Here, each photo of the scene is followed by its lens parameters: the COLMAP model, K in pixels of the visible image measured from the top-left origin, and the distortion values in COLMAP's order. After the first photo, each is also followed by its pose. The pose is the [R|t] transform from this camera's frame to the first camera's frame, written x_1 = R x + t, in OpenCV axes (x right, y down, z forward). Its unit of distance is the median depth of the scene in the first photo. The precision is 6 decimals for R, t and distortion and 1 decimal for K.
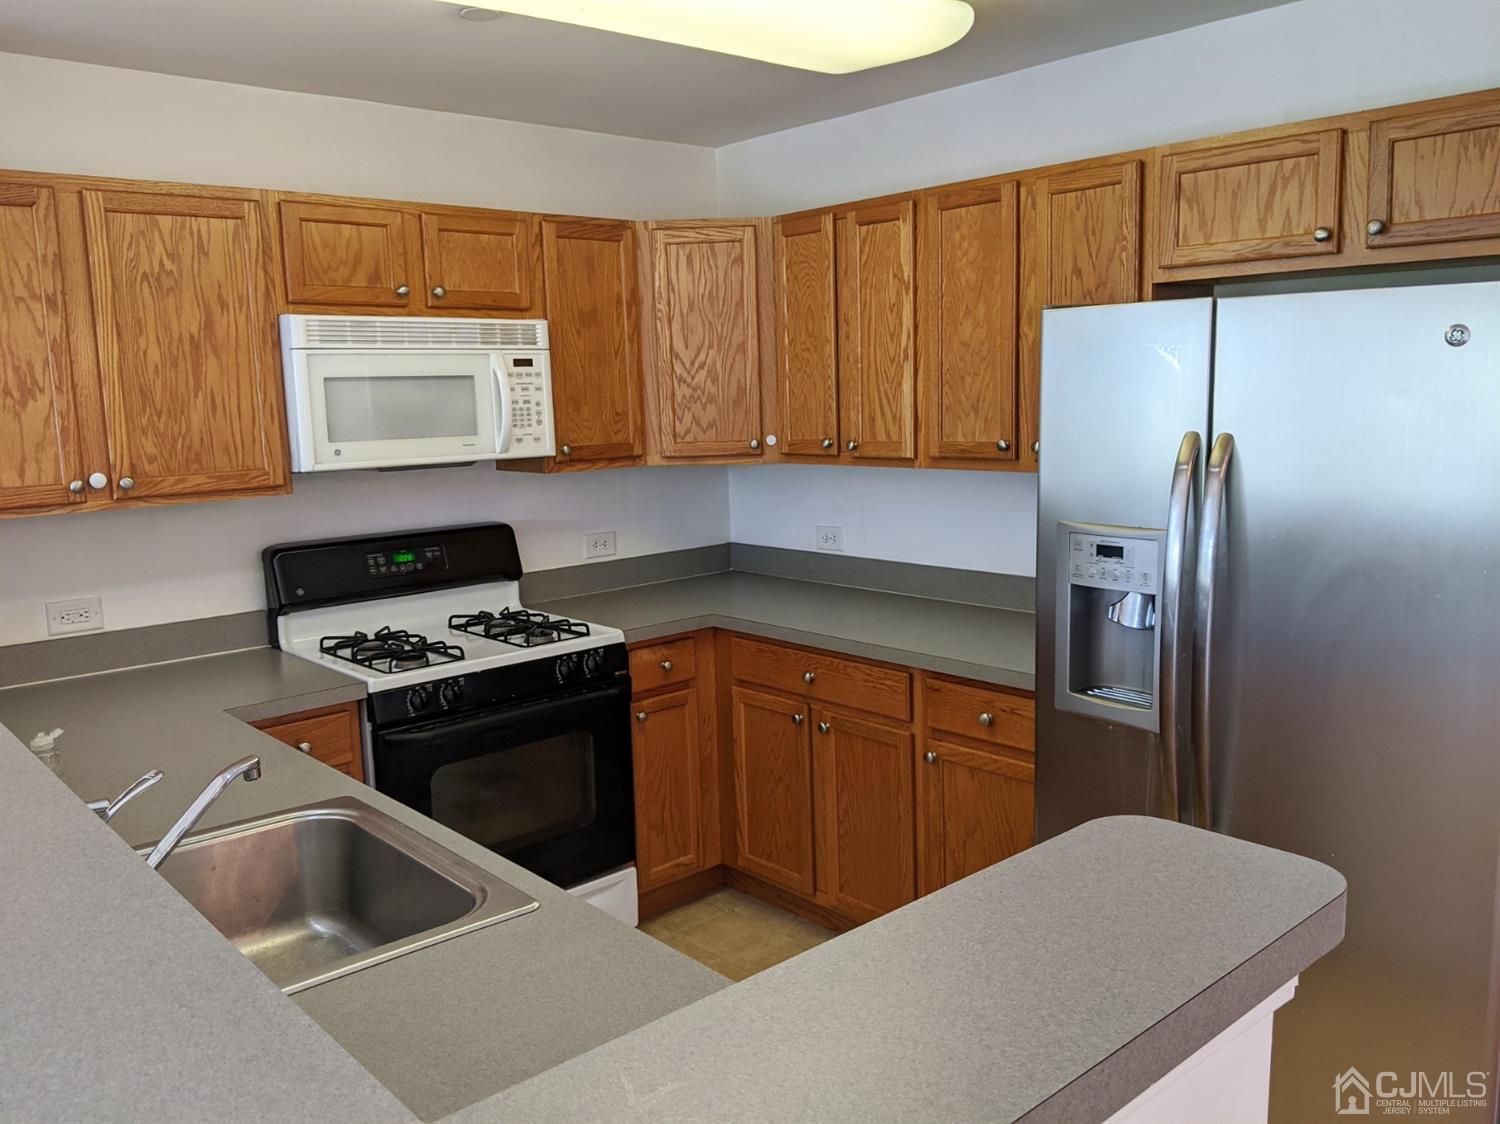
lens RADIAL K [[1208.1, 0, 750.0], [0, 1208.1, 562.0], [0, 0, 1]] dist [0.005593, 0.003040]
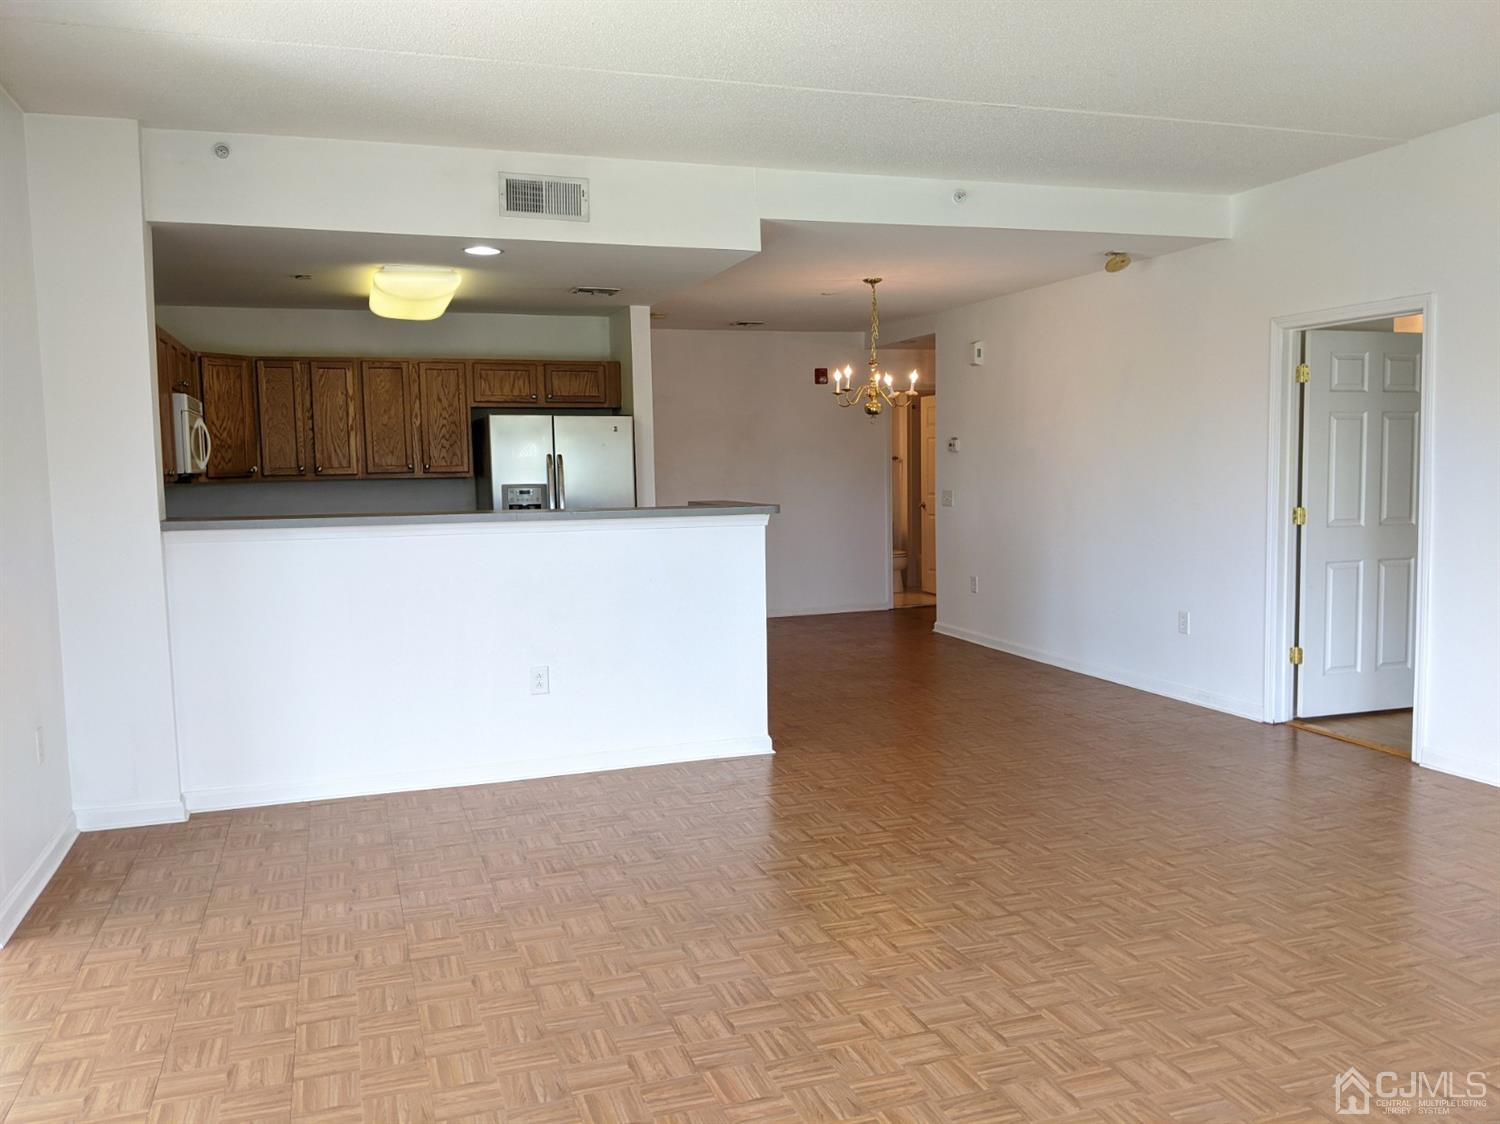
lens RADIAL K [[1208.1, 0, 750.0], [0, 1208.1, 562.0], [0, 0, 1]] dist [0.005593, 0.003040]
pose [[0.389960, -0.061164, 0.918798, -1.920954], [0.134341, 0.990895, 0.008946, 0.179705], [-0.910979, 0.119944, 0.394627, -0.619240]]
